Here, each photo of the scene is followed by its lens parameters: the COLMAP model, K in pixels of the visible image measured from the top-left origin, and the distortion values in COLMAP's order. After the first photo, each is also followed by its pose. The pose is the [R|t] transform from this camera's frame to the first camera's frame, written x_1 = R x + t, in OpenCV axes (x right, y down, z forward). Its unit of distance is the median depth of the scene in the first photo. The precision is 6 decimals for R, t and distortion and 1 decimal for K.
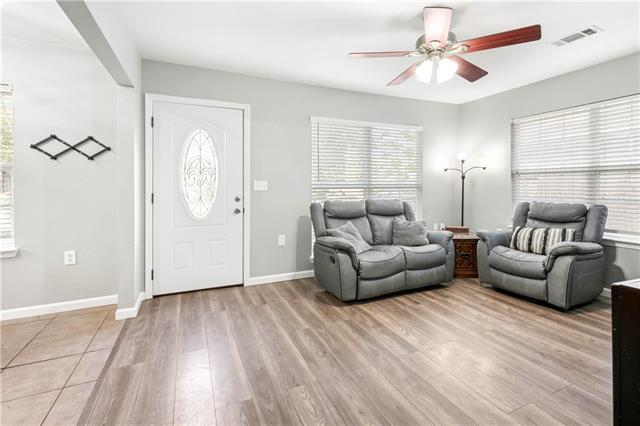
lens RADIAL K [[293.8, 0, 313.4], [0, 293.8, 187.5], [0, 0, 1]] dist [0.006212, 0.000330]
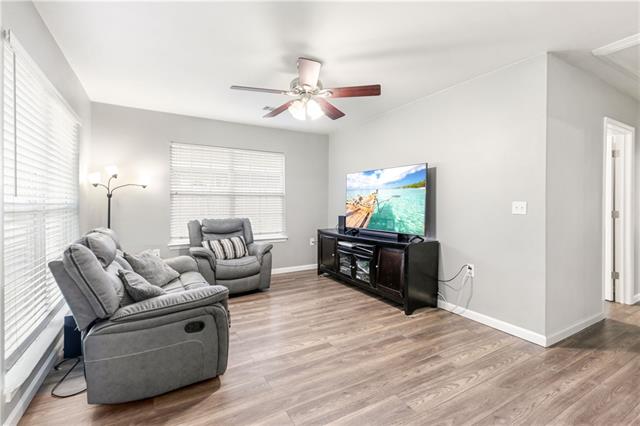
lens RADIAL K [[293.8, 0, 318.3], [0, 293.8, 206.8], [0, 0, 1]] dist [0.006212, 0.000330]
pose [[-0.106828, -0.008362, 0.994242, -0.603607], [0.006912, 0.999934, 0.009153, -0.011090], [-0.994254, 0.007850, -0.106763, 0.842880]]
